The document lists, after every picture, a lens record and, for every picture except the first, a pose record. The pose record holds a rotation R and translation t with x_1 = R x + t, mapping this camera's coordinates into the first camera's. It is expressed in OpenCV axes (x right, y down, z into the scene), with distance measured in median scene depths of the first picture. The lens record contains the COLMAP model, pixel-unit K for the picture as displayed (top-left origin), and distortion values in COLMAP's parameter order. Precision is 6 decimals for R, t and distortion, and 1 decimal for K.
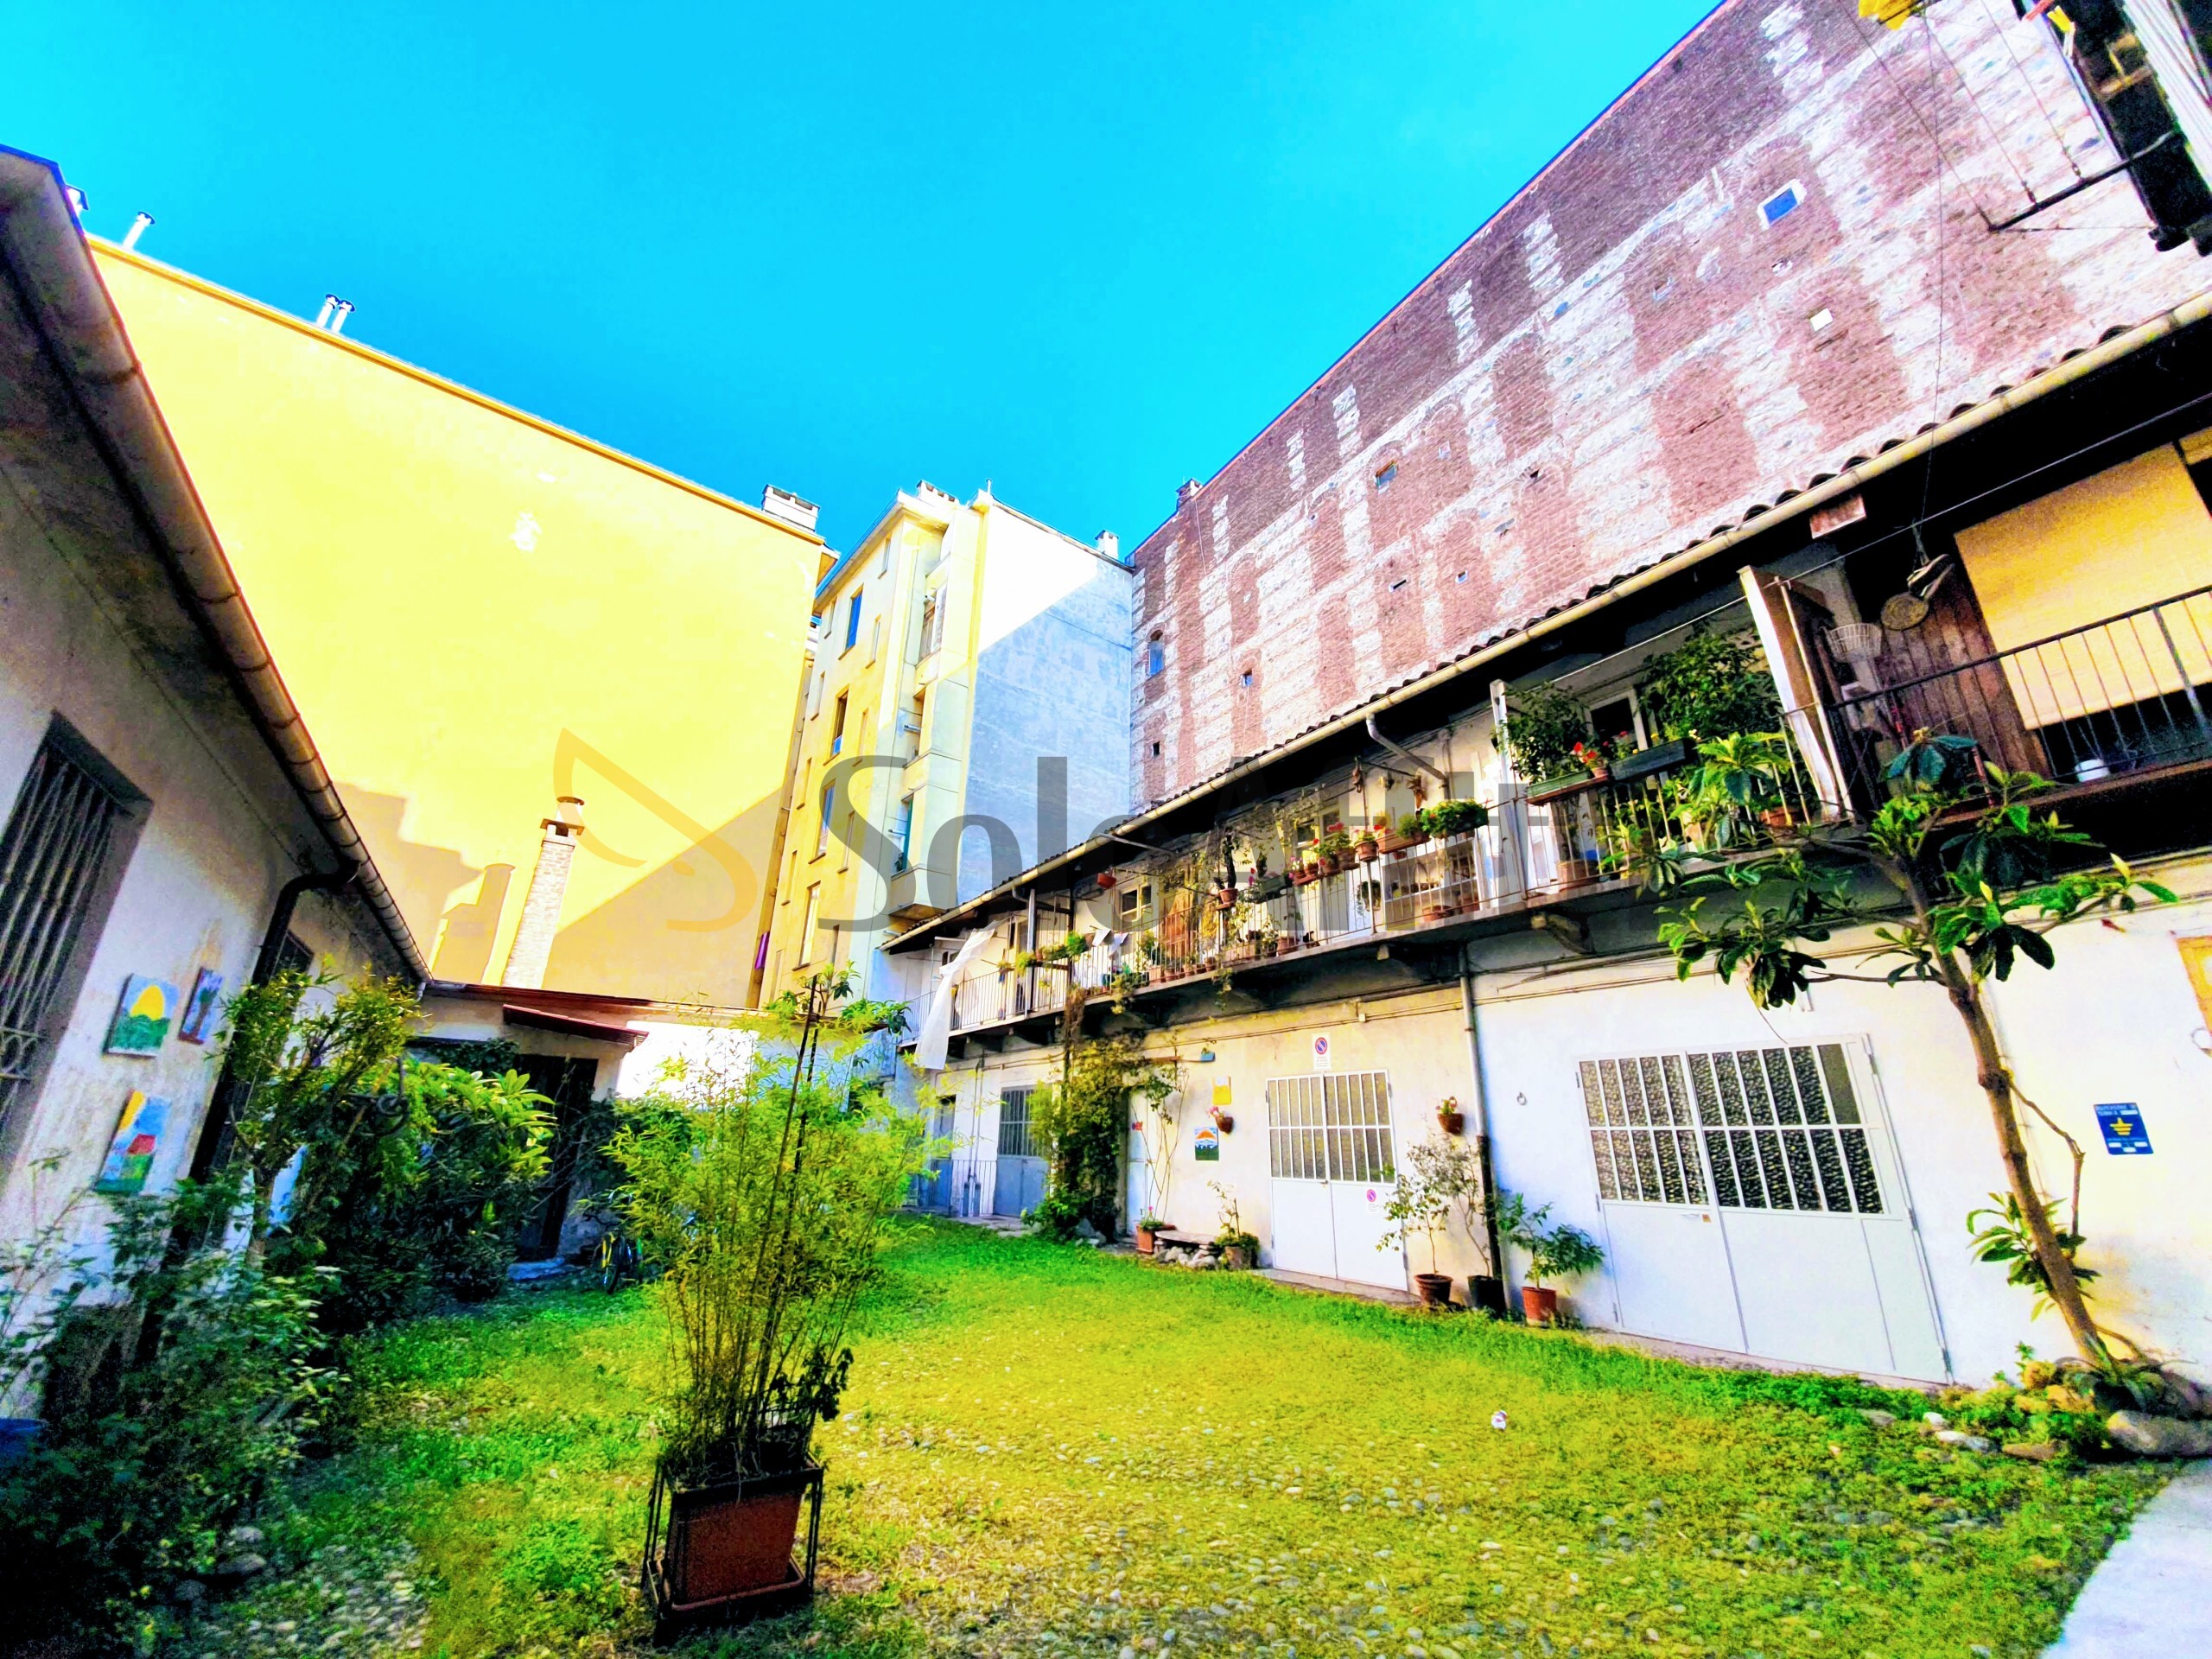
lens RADIAL K [[895.8, 0, 1089.3], [0, 895.8, 817.3], [0, 0, 1]] dist [0.040038, -0.034464]
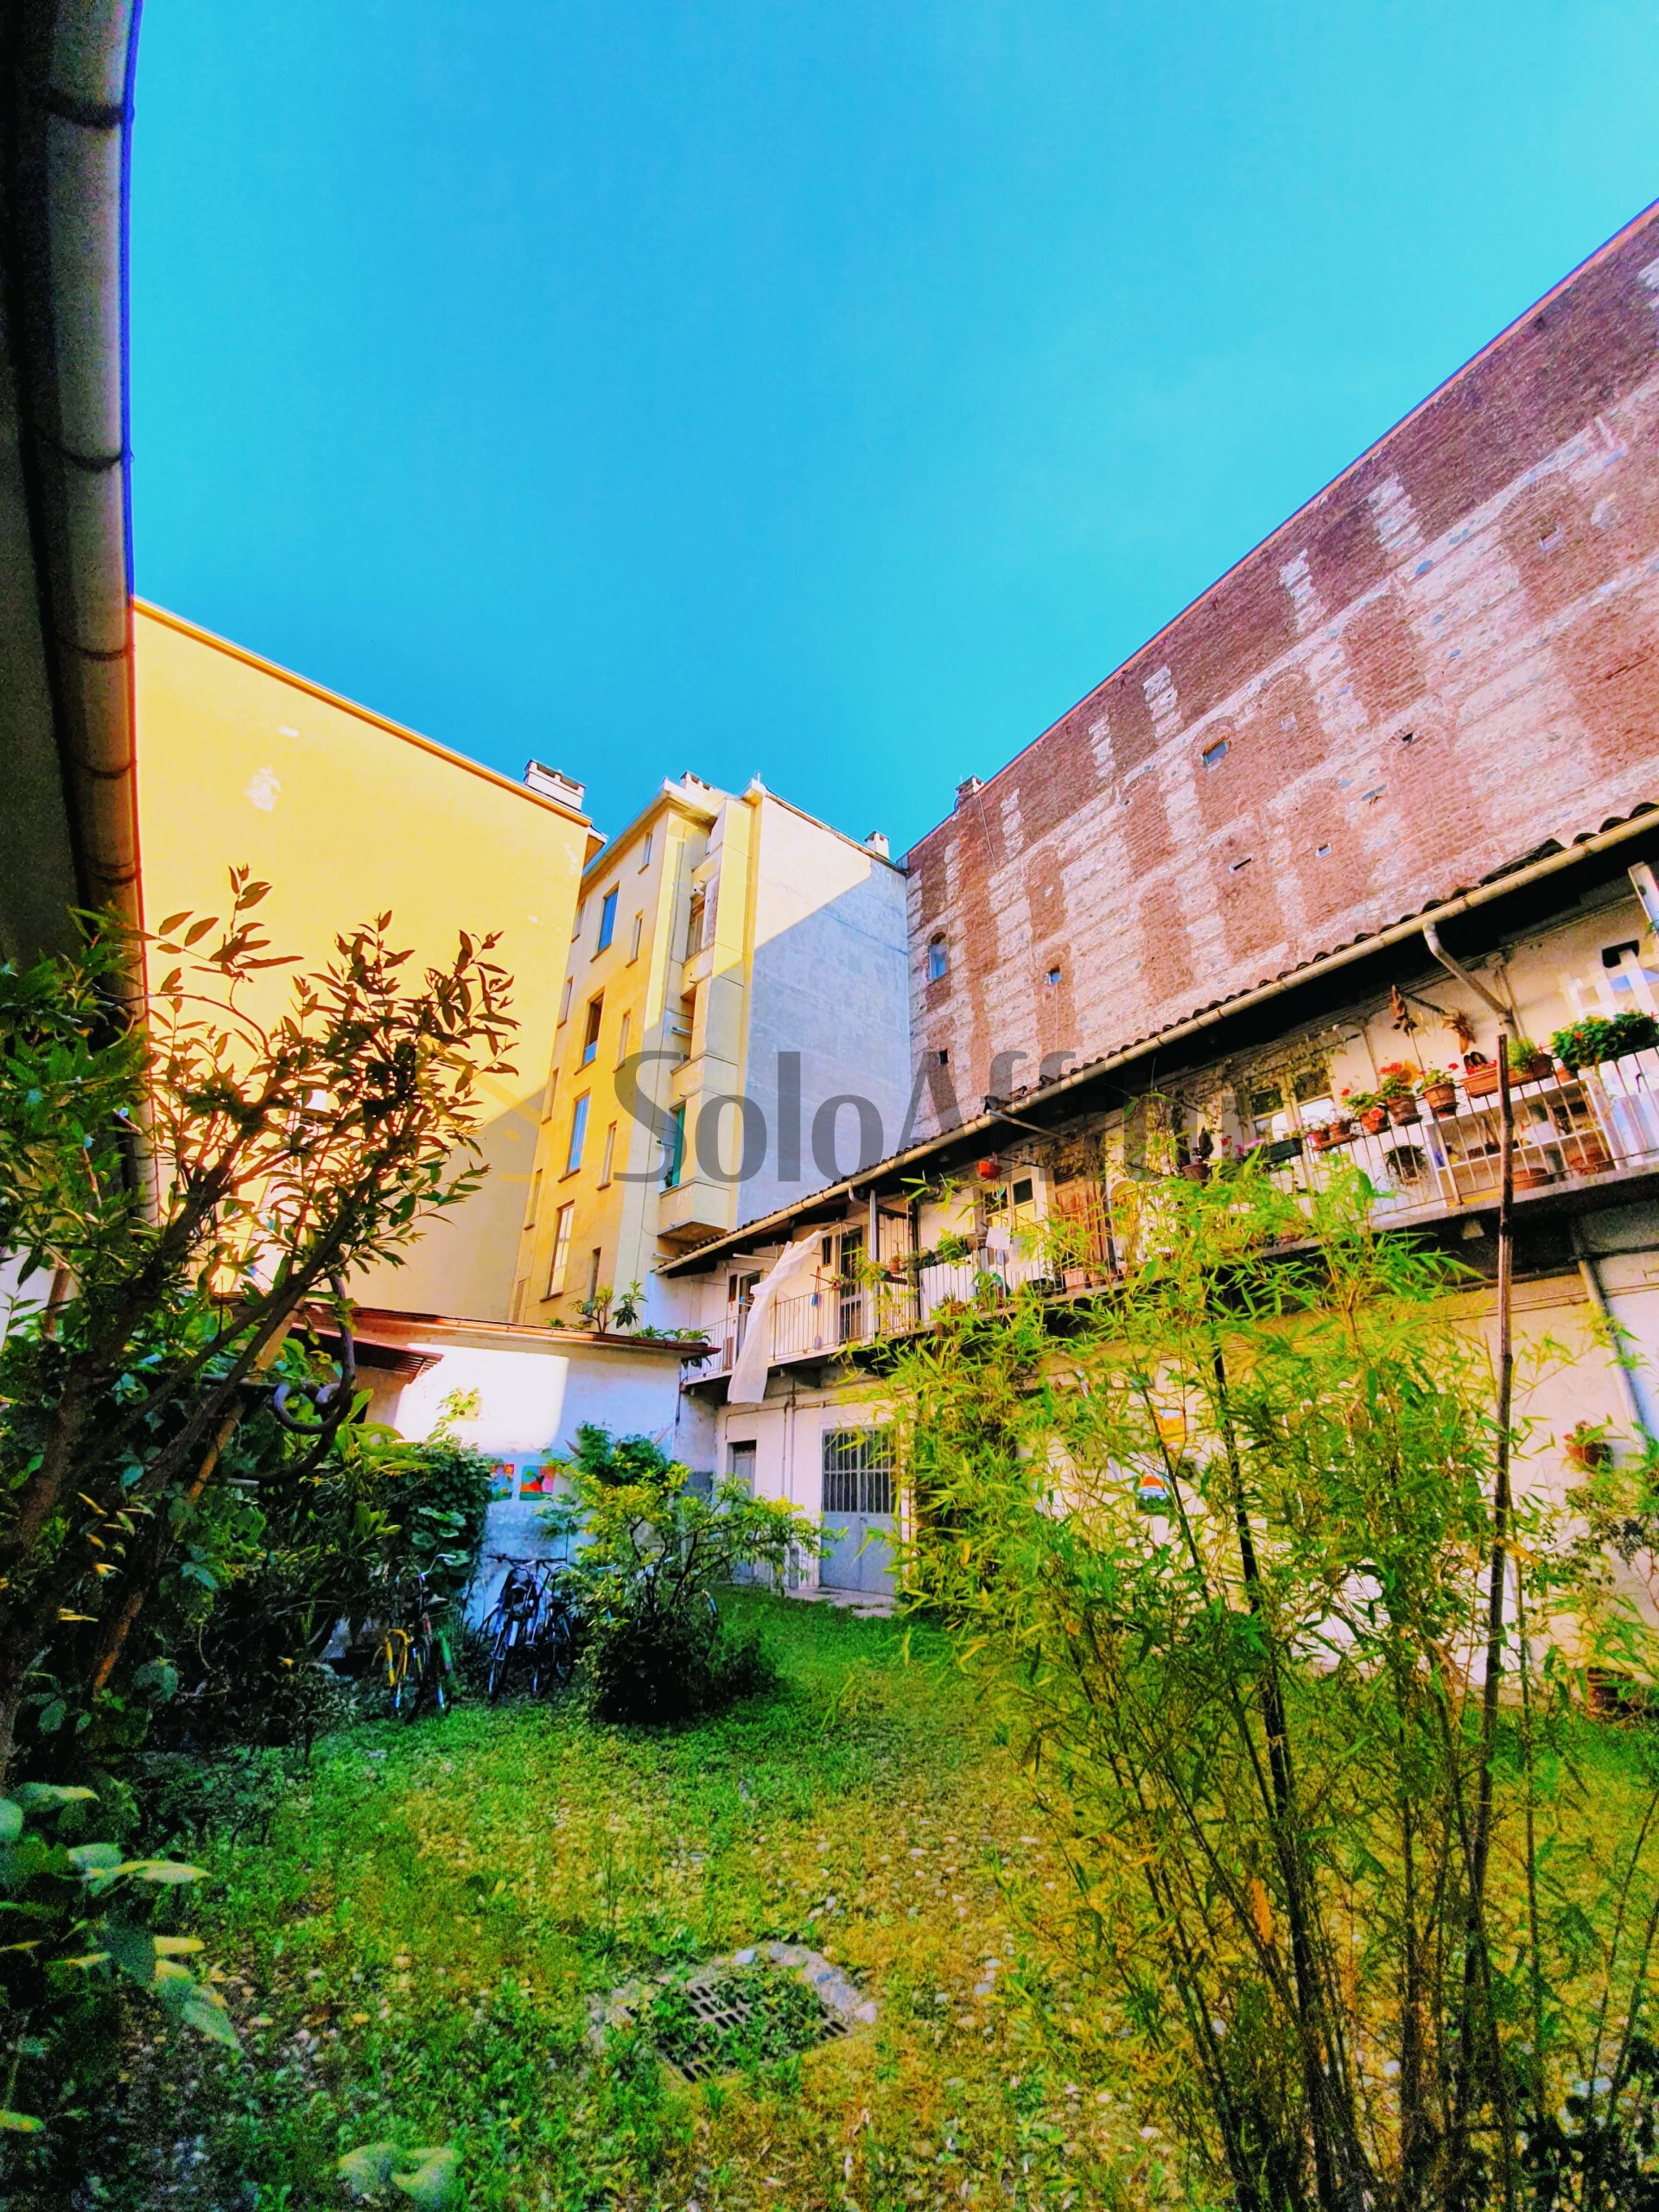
lens RADIAL K [[895.8, 0, 829.5], [0, 895.8, 1106.0], [0, 0, 1]] dist [0.040038, -0.034464]
pose [[0.998865, 0.003256, 0.047528, -0.118166], [-0.000250, 0.998007, -0.063105, 0.044779], [-0.047639, 0.063021, 0.996875, 0.122993]]
